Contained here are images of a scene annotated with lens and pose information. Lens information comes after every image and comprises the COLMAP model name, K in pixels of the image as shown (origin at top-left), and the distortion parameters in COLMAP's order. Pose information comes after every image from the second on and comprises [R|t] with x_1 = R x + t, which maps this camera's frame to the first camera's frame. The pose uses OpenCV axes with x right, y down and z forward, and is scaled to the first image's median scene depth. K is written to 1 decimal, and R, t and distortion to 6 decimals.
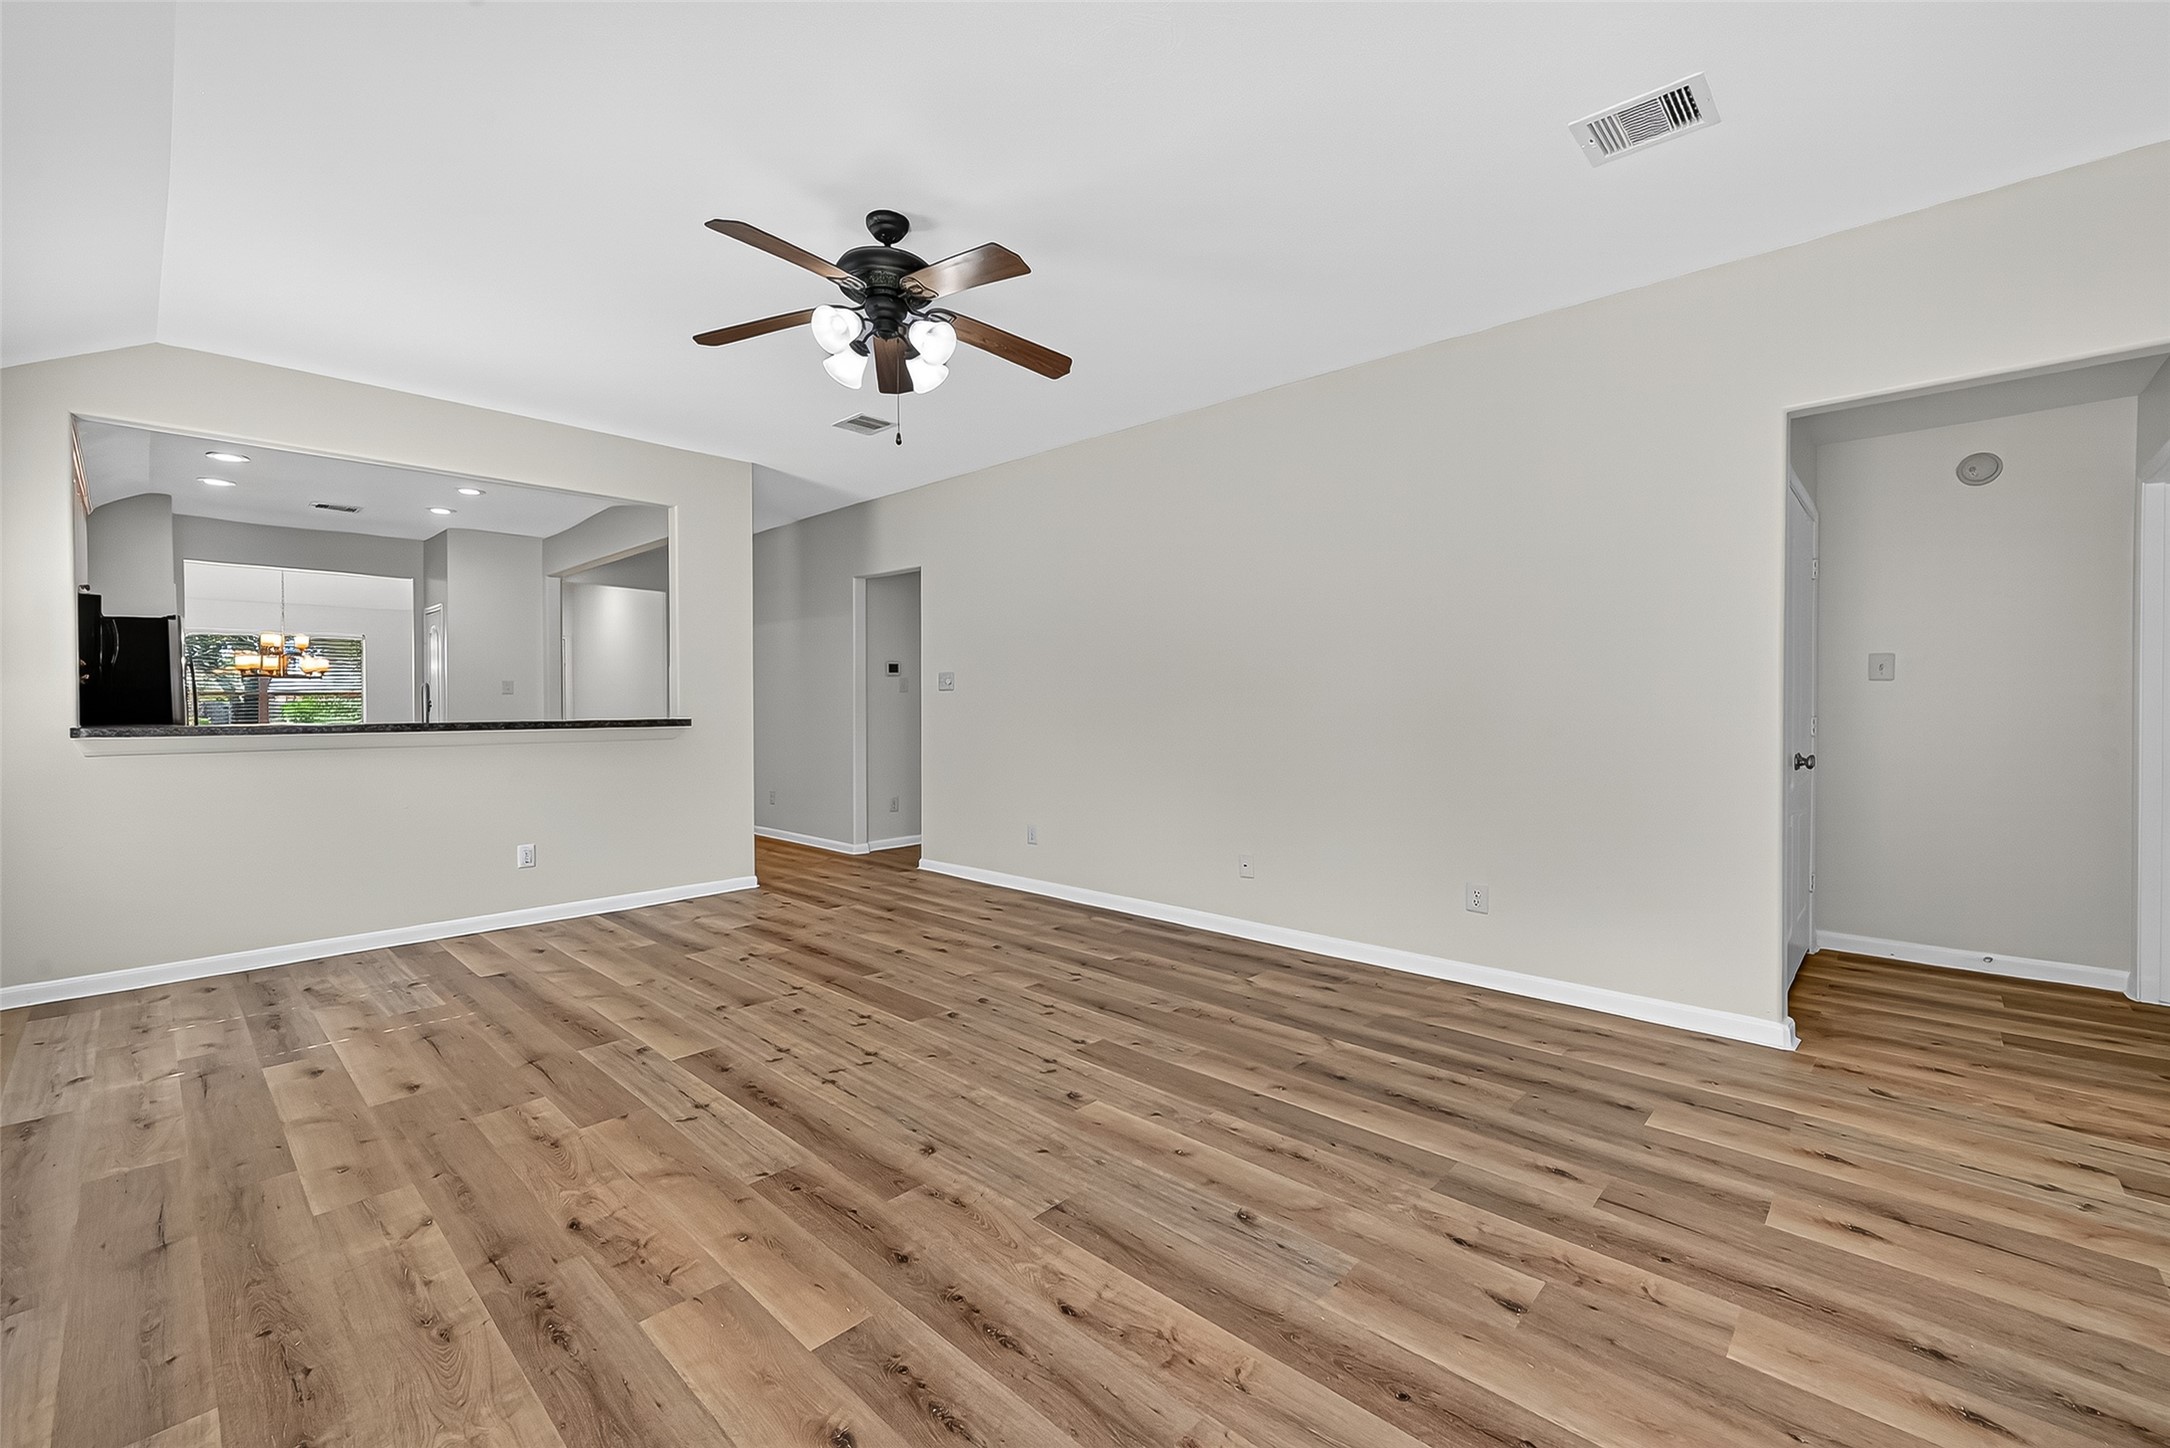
lens RADIAL K [[863.8, 0, 1095.5], [0, 863.8, 719.4], [0, 0, 1]] dist [0.002035, 0.000250]
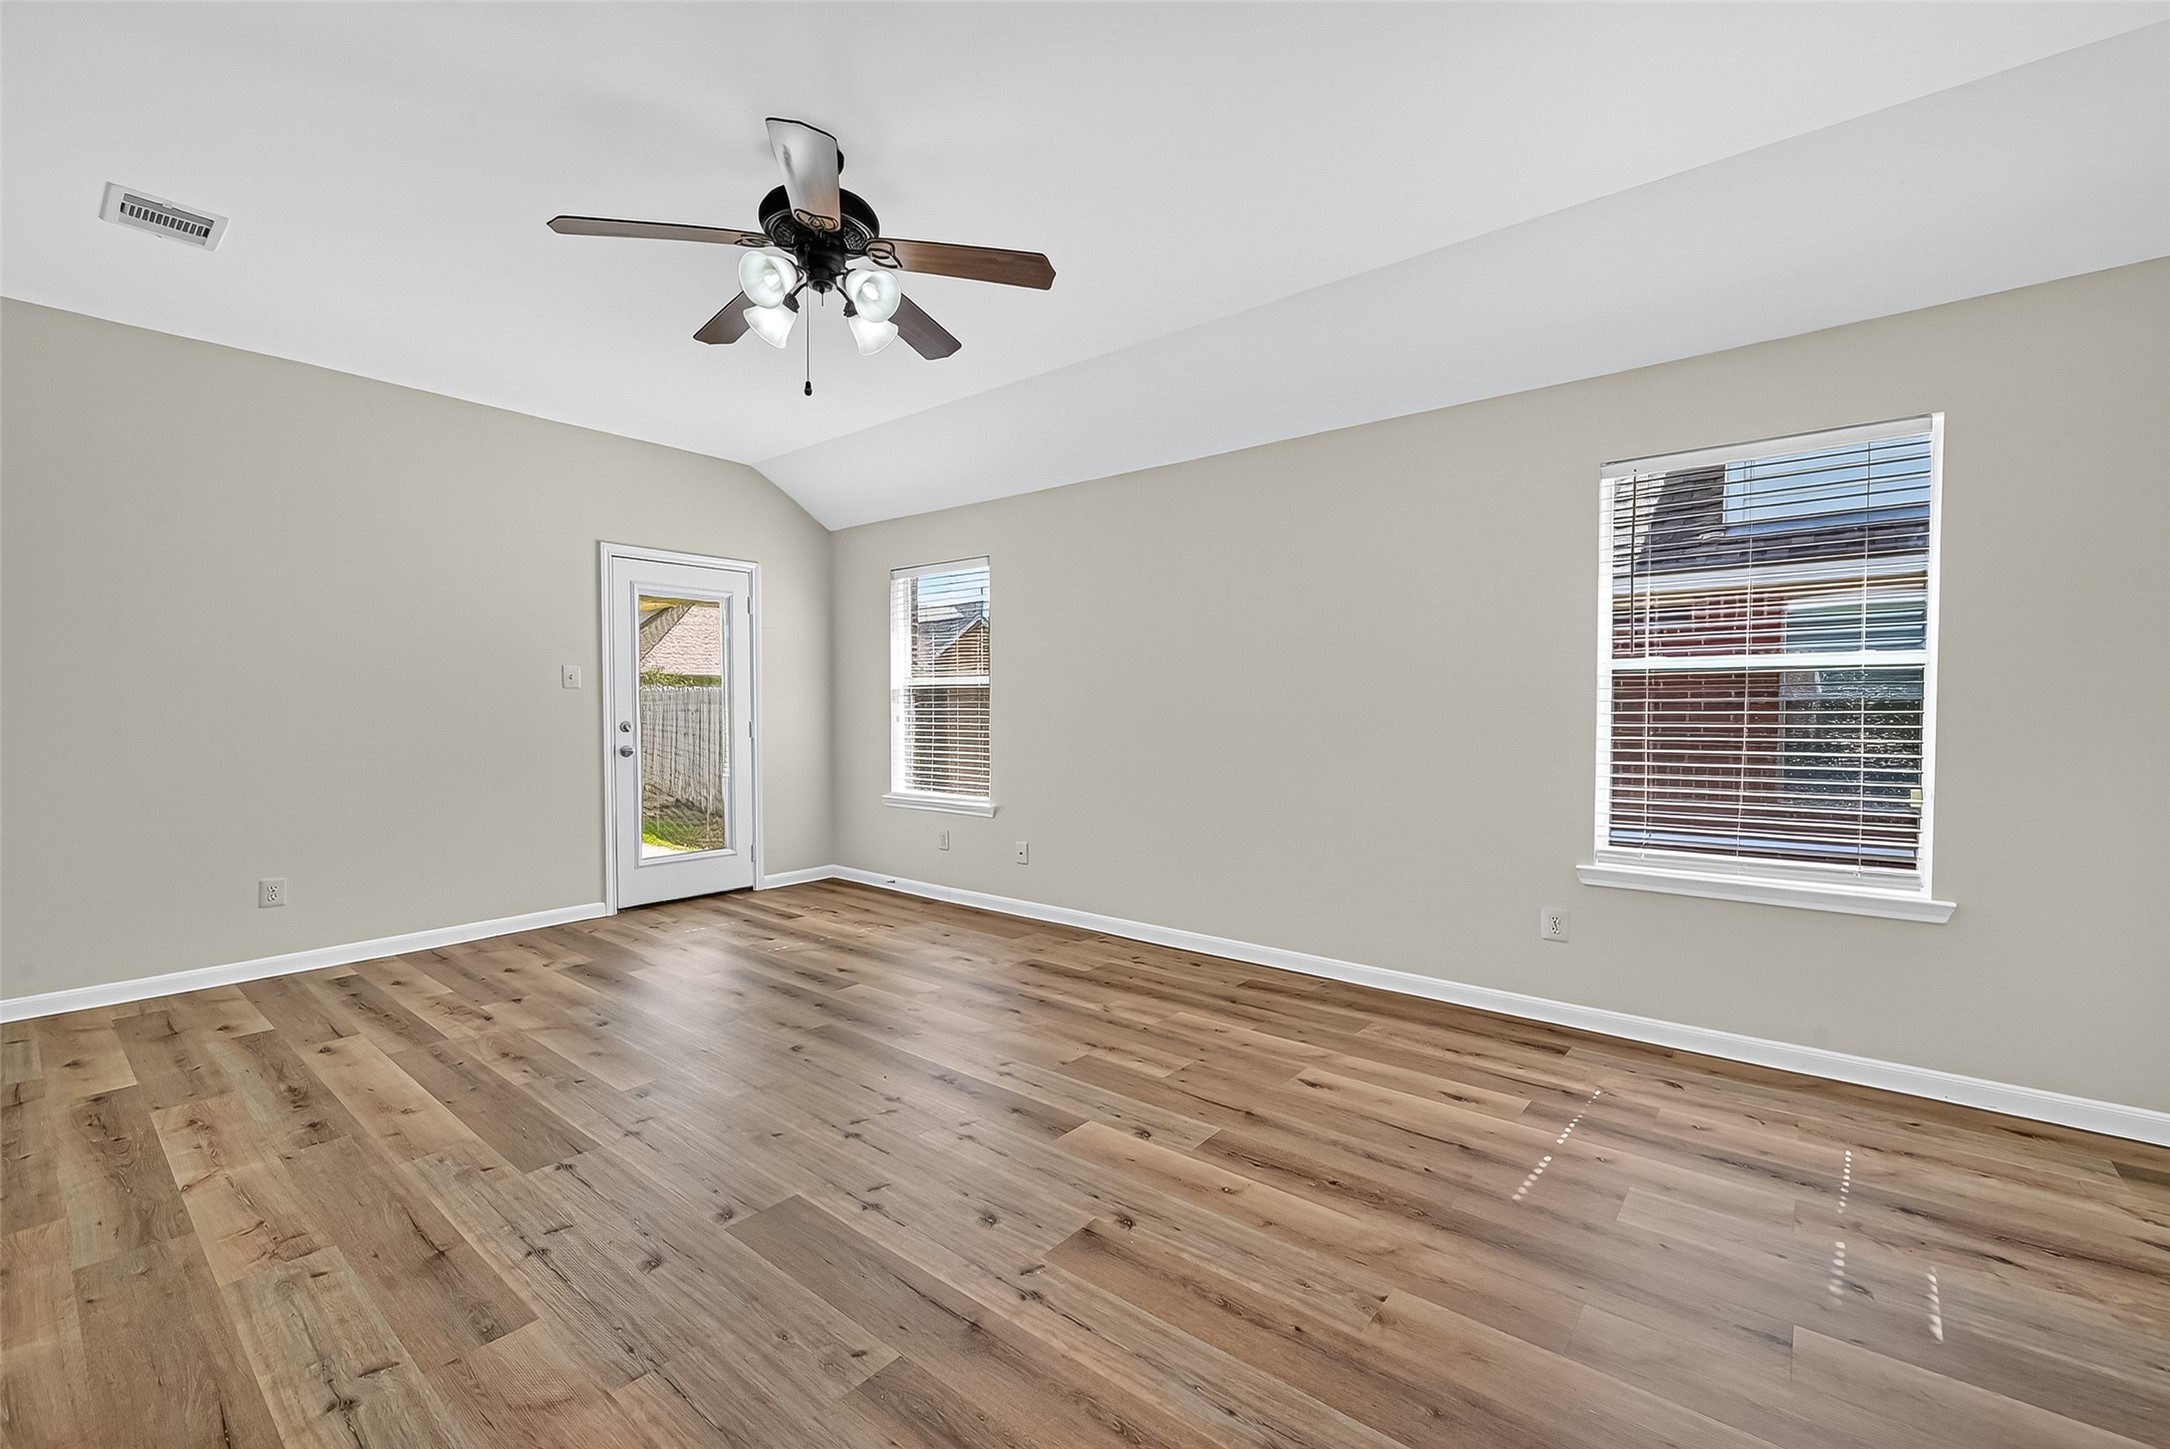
lens RADIAL K [[863.8, 0, 1095.5], [0, 863.8, 719.9], [0, 0, 1]] dist [0.002035, 0.000250]
pose [[-0.997099, 0.005735, -0.075897, -0.459648], [0.003367, 0.999505, 0.031292, -0.029252], [0.076038, 0.030946, -0.996625, 1.950469]]
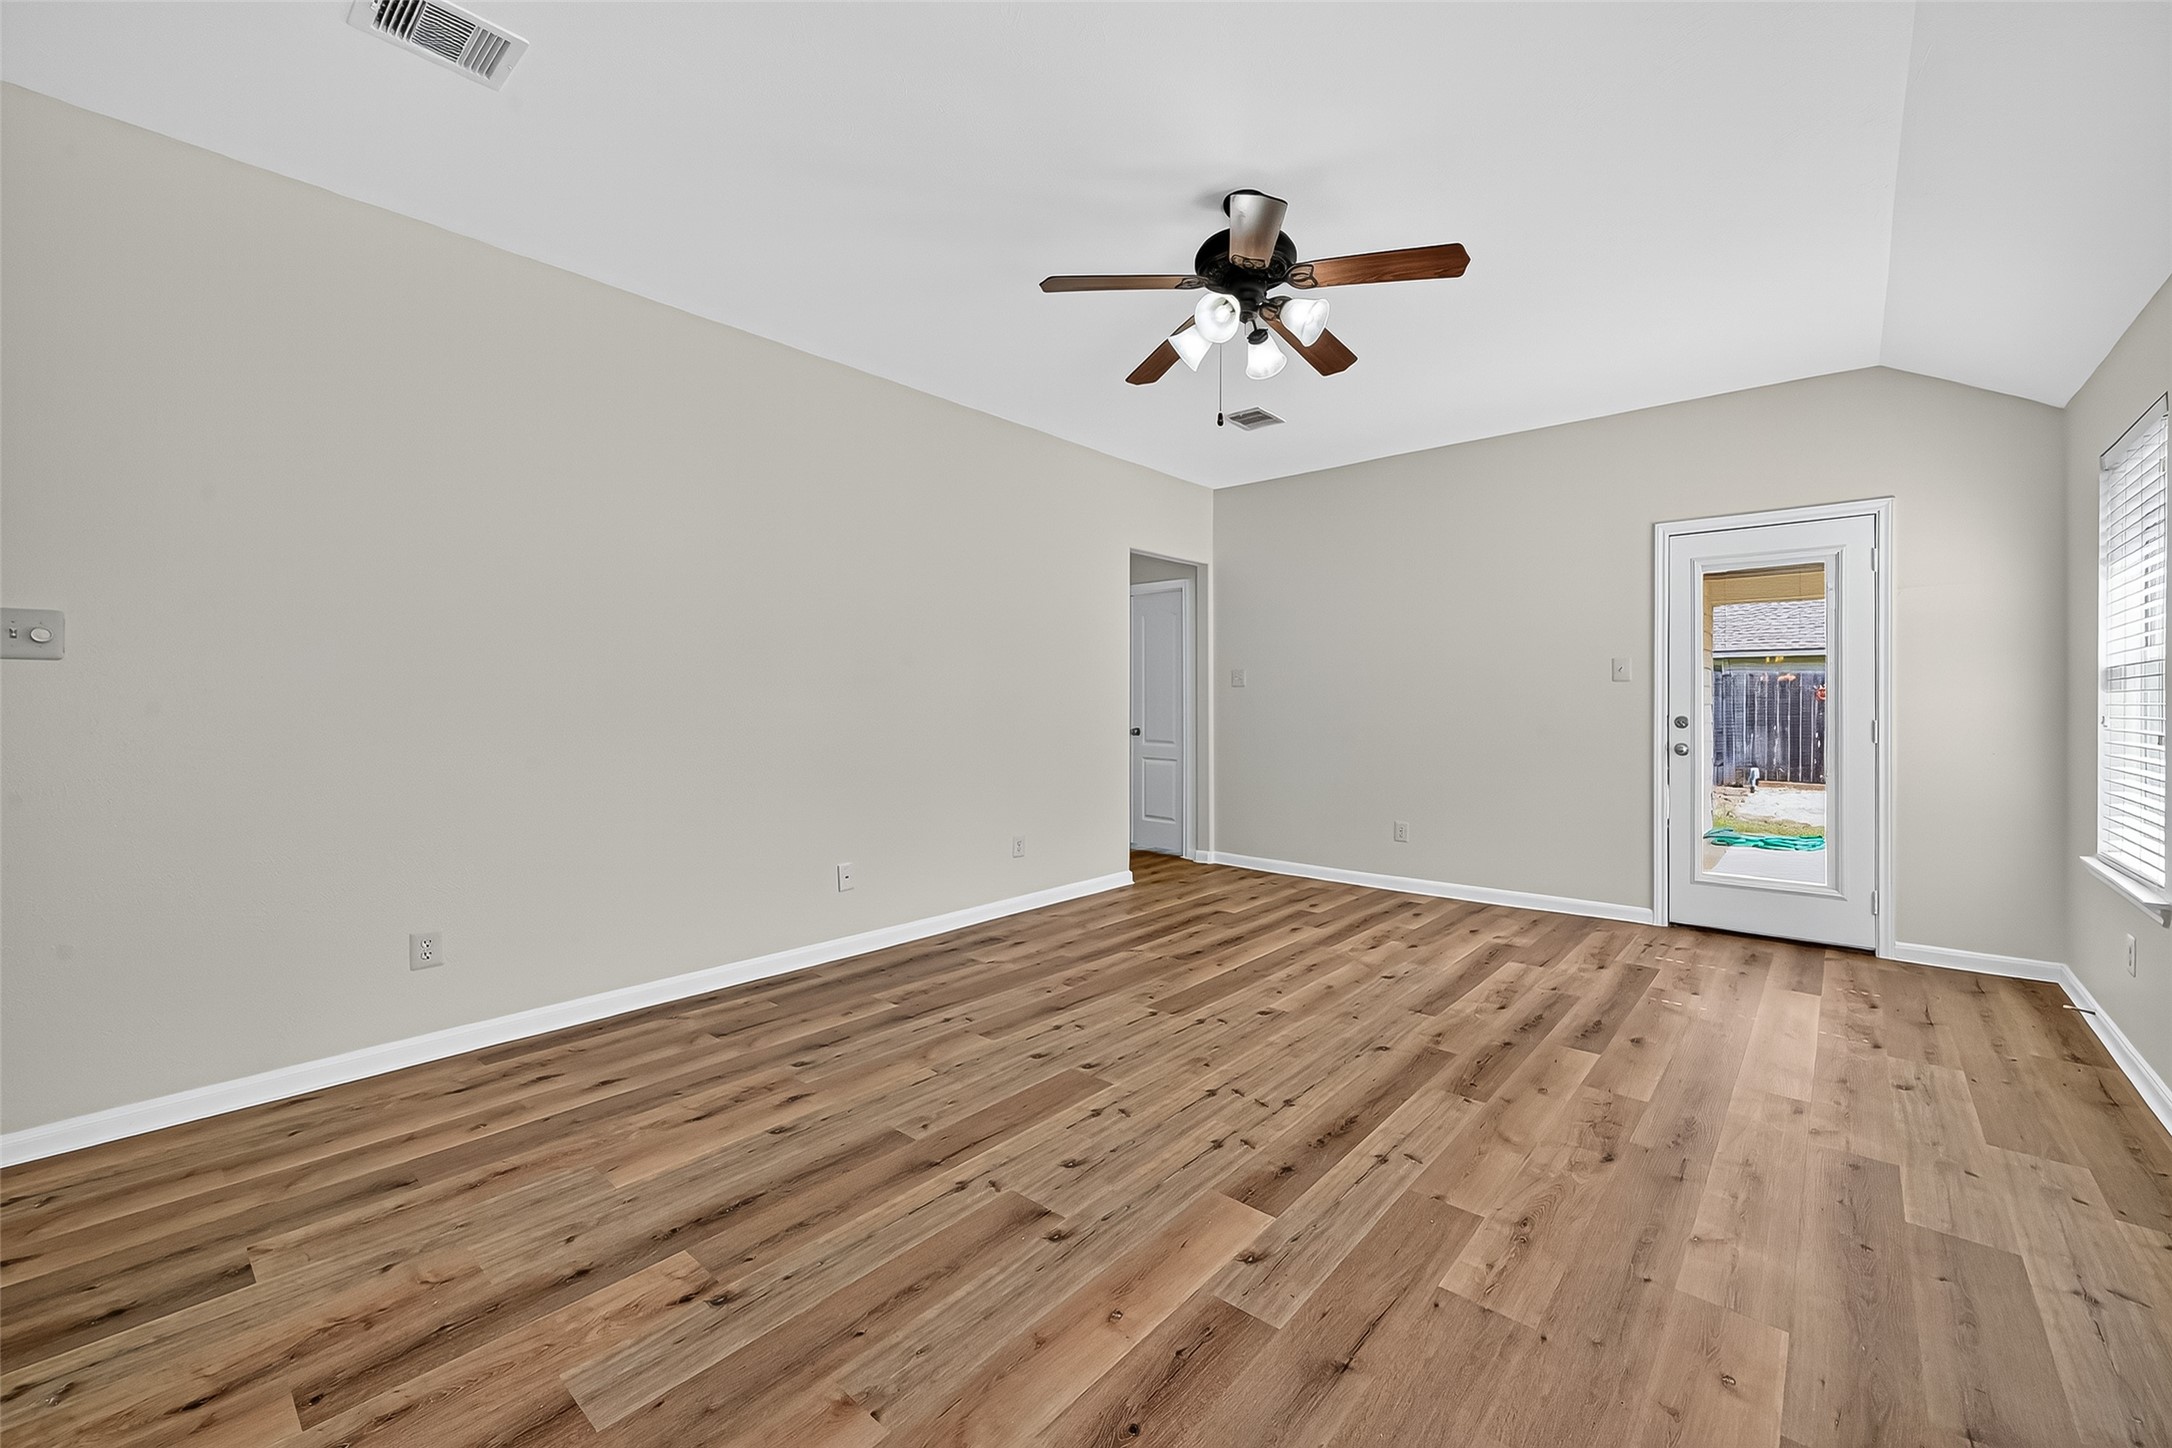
lens RADIAL K [[909.7, 0, 1111.6], [0, 909.7, 682.9], [0, 0, 1]] dist [0.002409, 0.000141]
pose [[-0.055059, 0.025614, 0.998155, -1.278345], [0.015677, 0.999570, -0.024786, -0.009008], [-0.998360, 0.014283, -0.055437, 1.233390]]
